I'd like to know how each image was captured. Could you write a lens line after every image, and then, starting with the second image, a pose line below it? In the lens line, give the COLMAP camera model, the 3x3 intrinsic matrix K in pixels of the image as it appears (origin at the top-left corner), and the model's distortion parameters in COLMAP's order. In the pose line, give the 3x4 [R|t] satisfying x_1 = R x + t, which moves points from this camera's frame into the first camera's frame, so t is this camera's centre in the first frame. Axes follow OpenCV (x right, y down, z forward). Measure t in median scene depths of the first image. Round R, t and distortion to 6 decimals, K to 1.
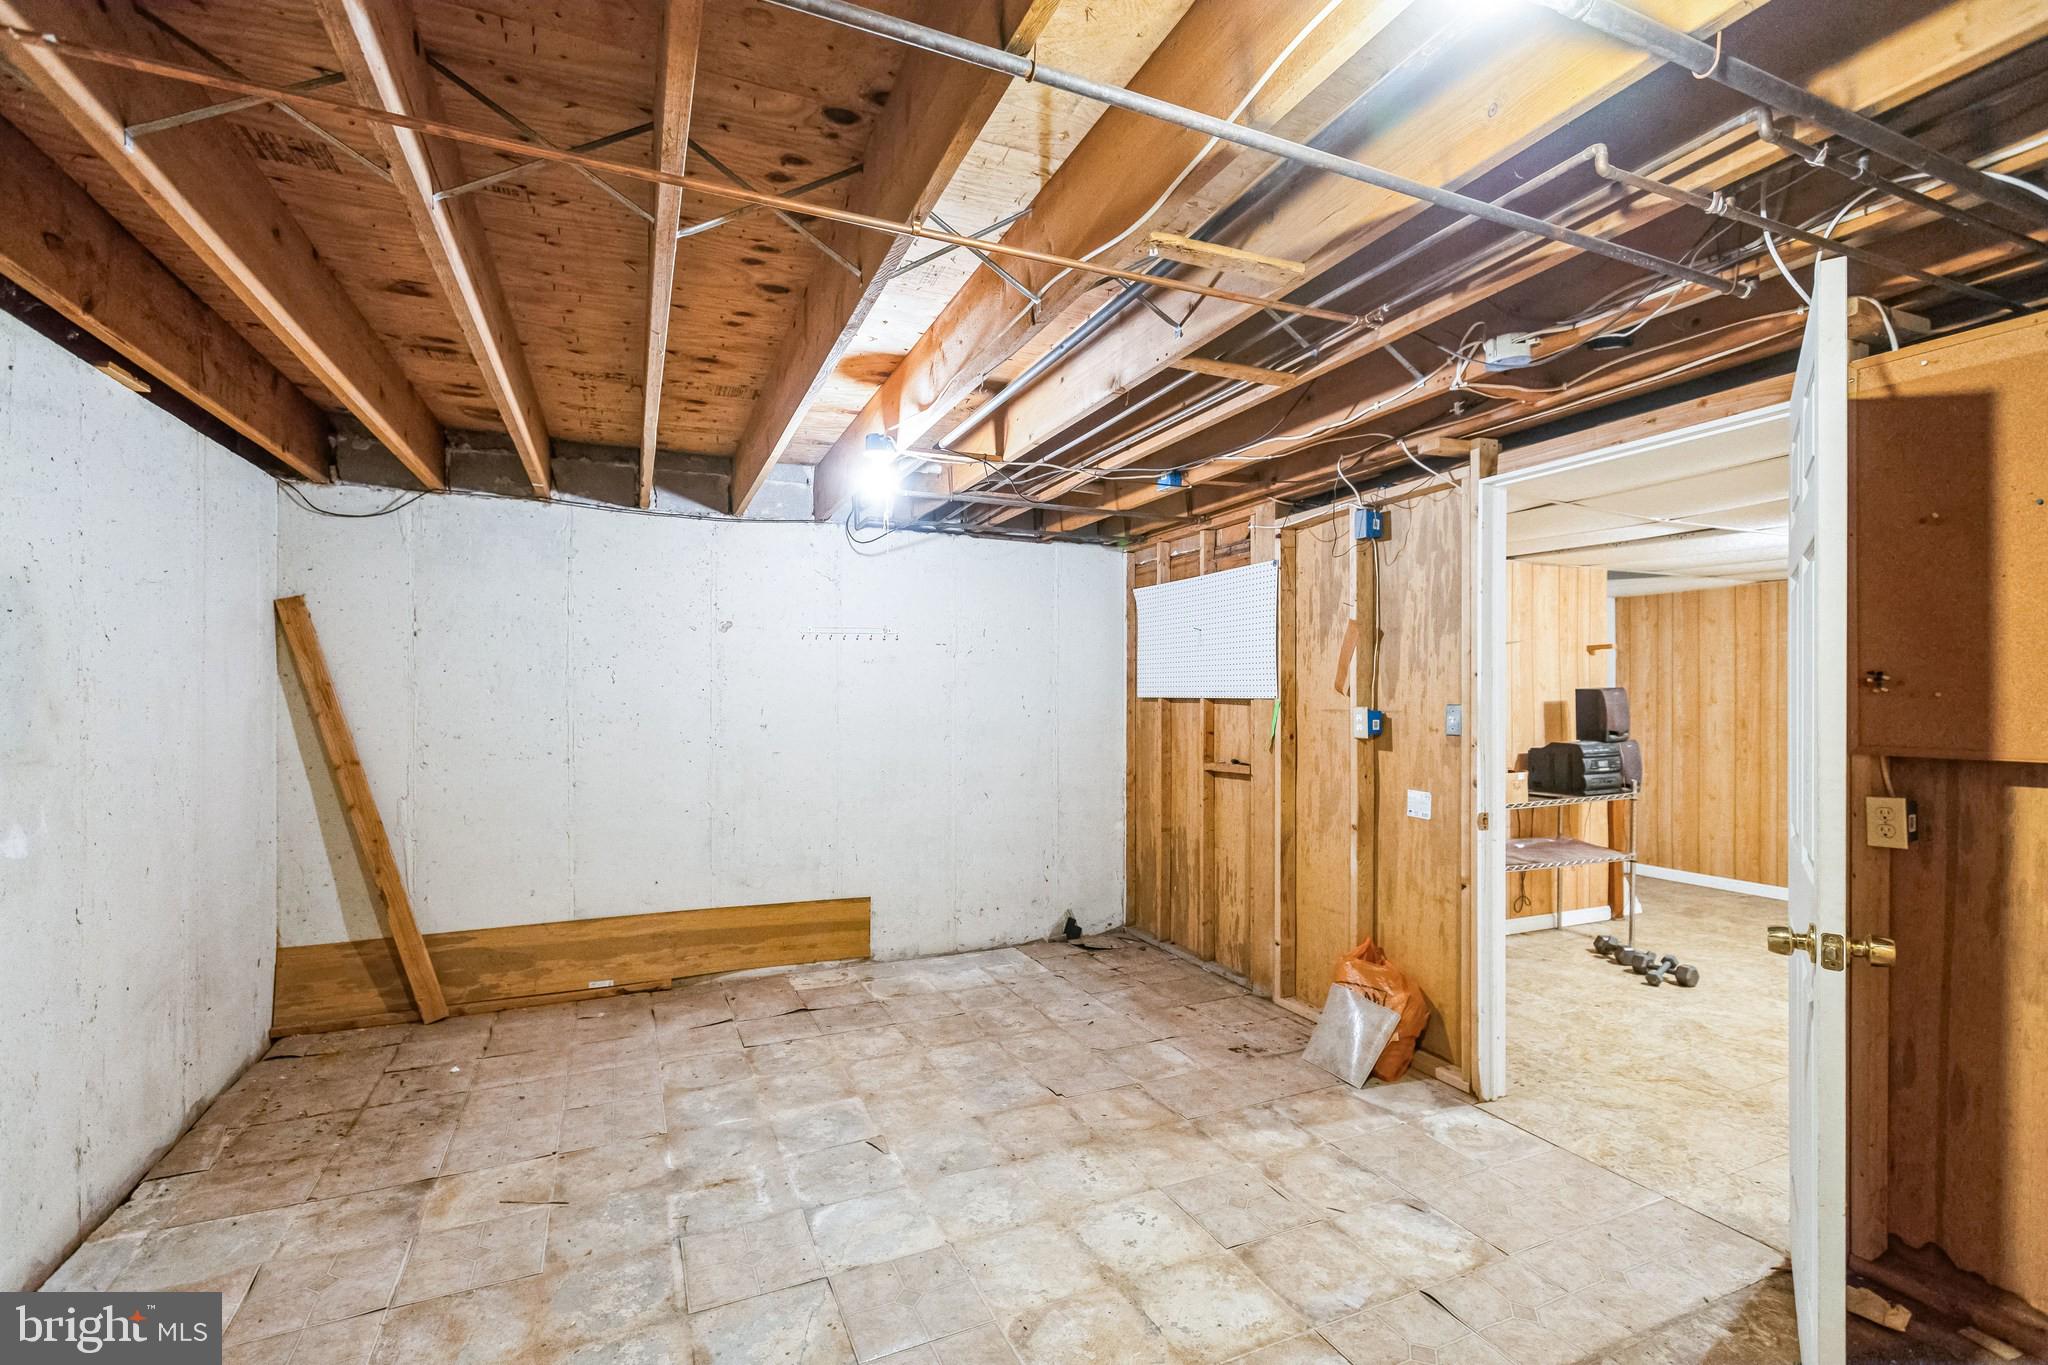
lens RADIAL K [[907.7, 0, 1016.3], [0, 907.7, 697.0], [0, 0, 1]] dist [0.002388, 0.000472]
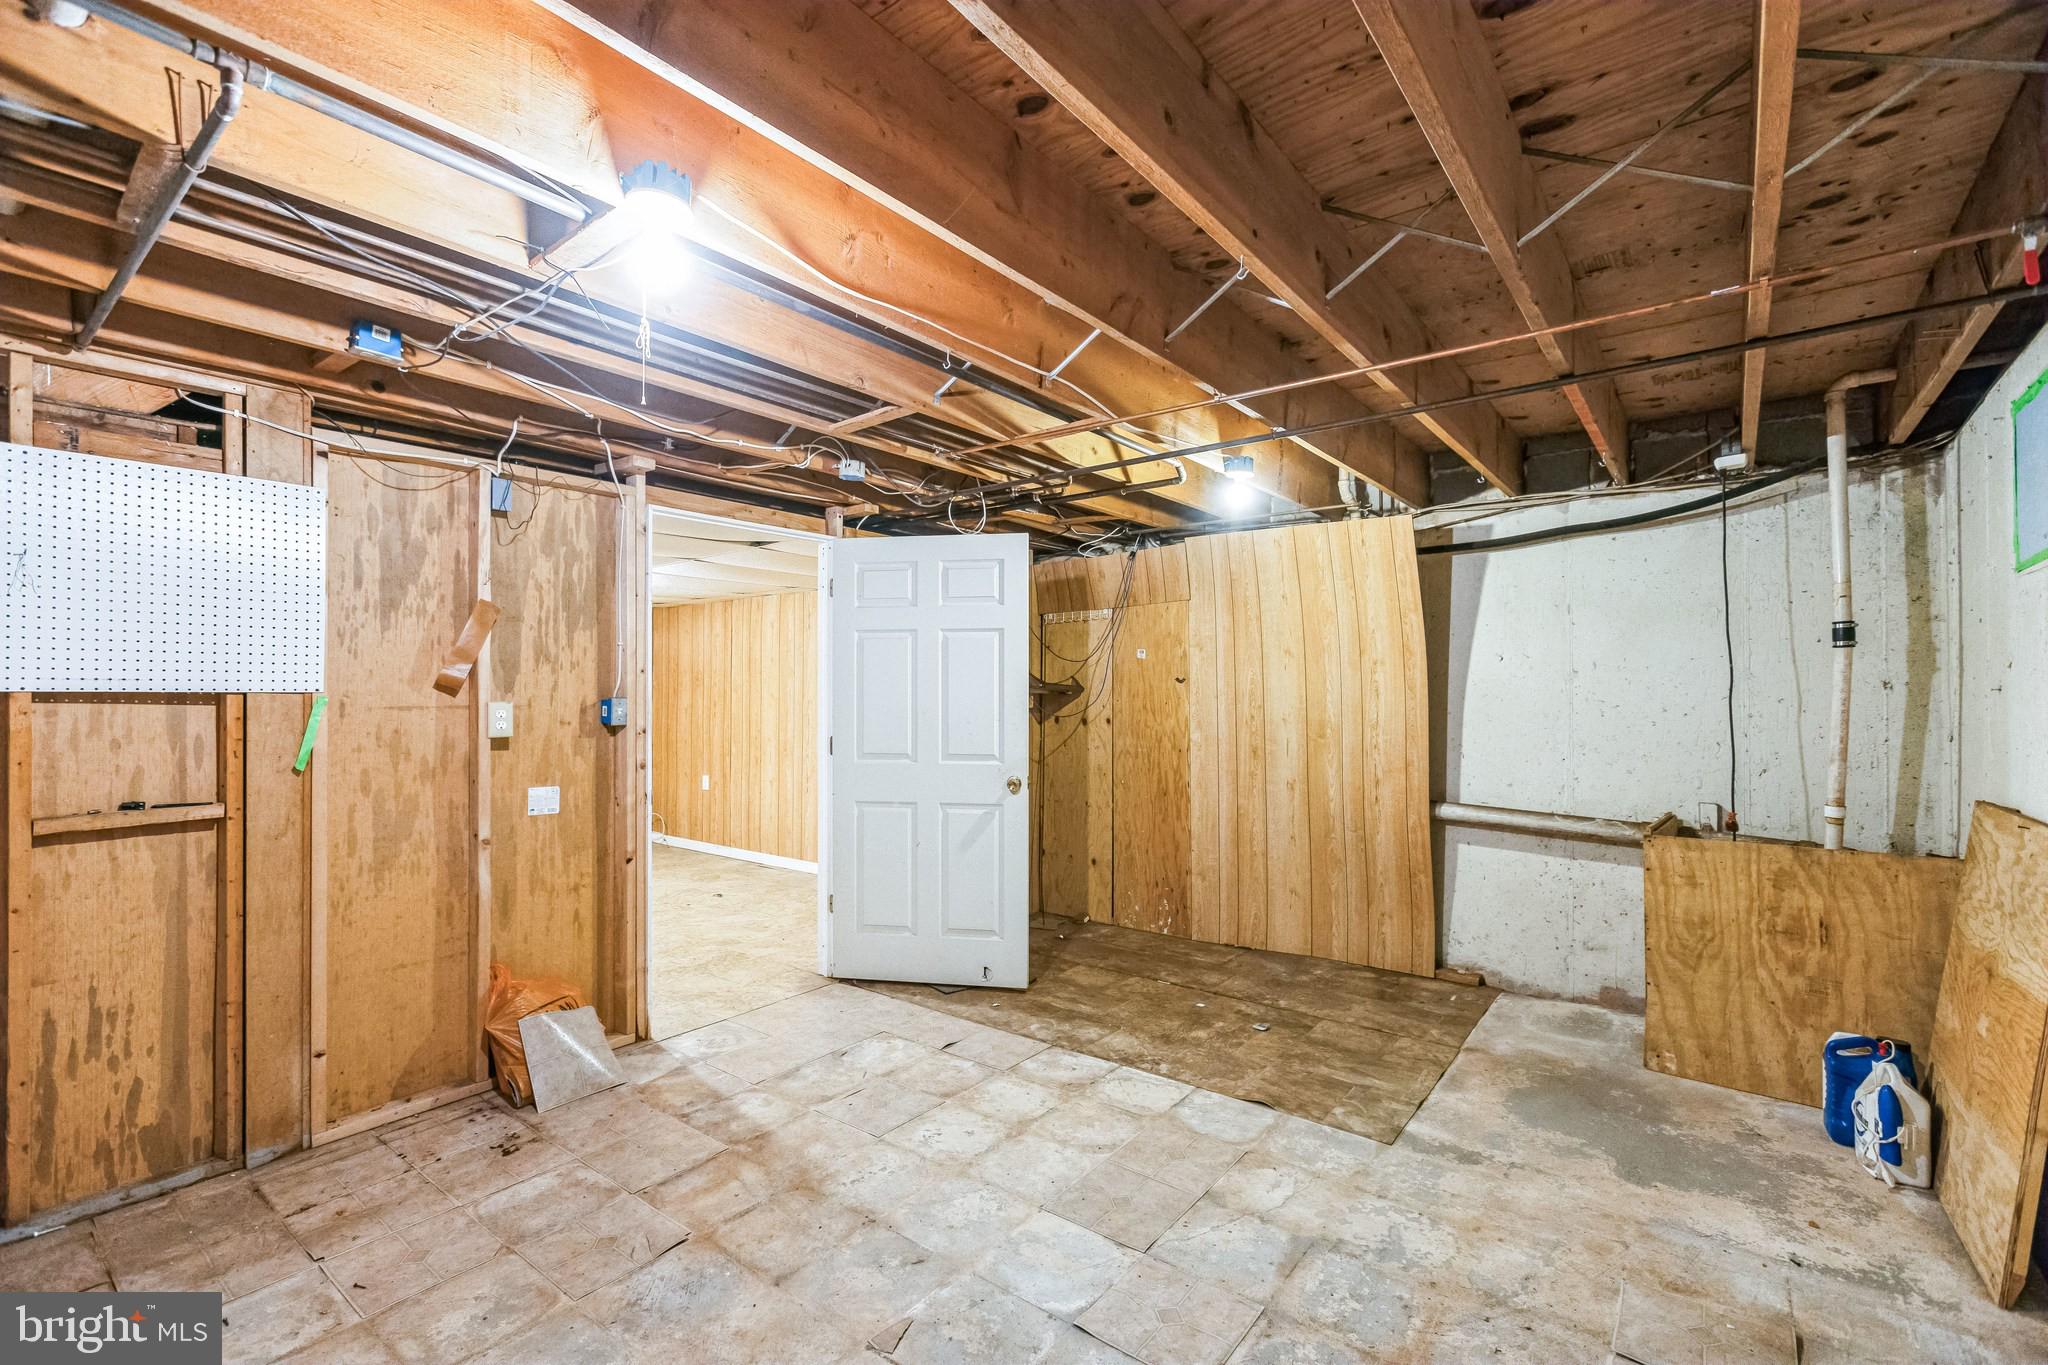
lens RADIAL K [[907.7, 0, 1026.7], [0, 907.7, 678.2], [0, 0, 1]] dist [0.002388, 0.000472]
pose [[-0.485865, 0.015857, 0.873890, -0.679114], [0.001428, 0.999848, -0.017349, 0.004580], [-0.874033, -0.007182, -0.485814, 1.046235]]
